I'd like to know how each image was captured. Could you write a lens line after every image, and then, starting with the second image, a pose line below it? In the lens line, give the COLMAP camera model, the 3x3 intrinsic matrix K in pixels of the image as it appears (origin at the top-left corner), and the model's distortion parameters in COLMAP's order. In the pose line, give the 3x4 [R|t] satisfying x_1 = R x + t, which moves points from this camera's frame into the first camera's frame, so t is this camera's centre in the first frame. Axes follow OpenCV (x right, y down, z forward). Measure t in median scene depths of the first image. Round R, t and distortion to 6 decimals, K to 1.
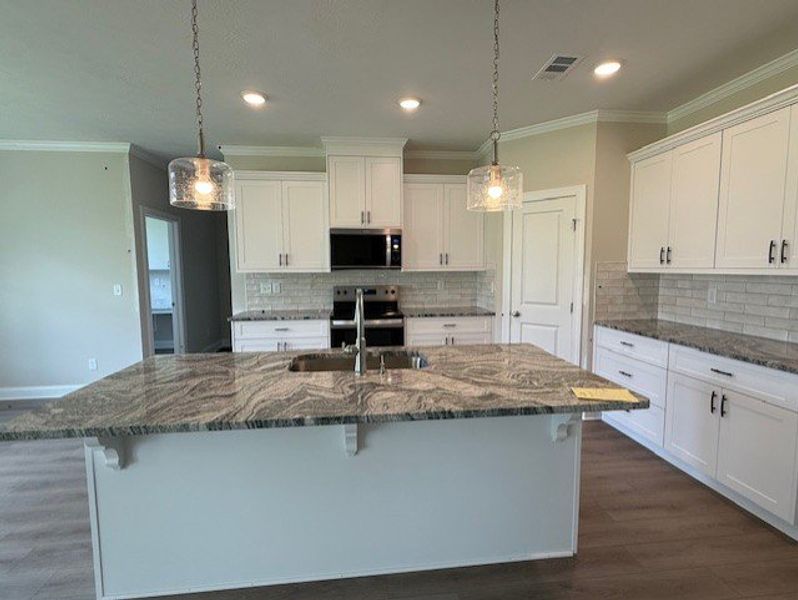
lens RADIAL K [[388.9, 0, 399.0], [0, 388.9, 300.0], [0, 0, 1]] dist [-0.001892, -0.000212]
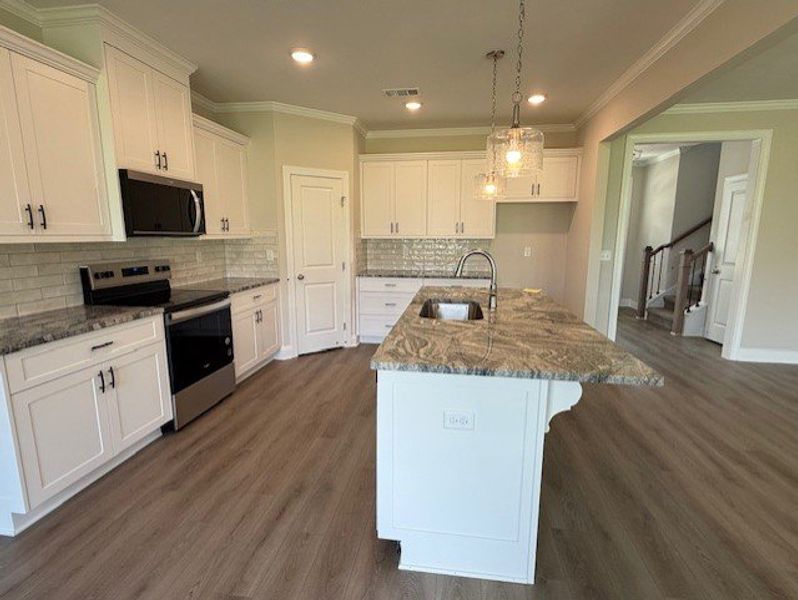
lens RADIAL K [[388.9, 0, 399.0], [0, 388.9, 300.0], [0, 0, 1]] dist [-0.001892, -0.000212]
pose [[0.258281, -0.154281, 0.953671, -0.685003], [0.079677, 0.987204, 0.138127, -0.029982], [-0.962778, 0.040310, 0.267269, 0.424591]]
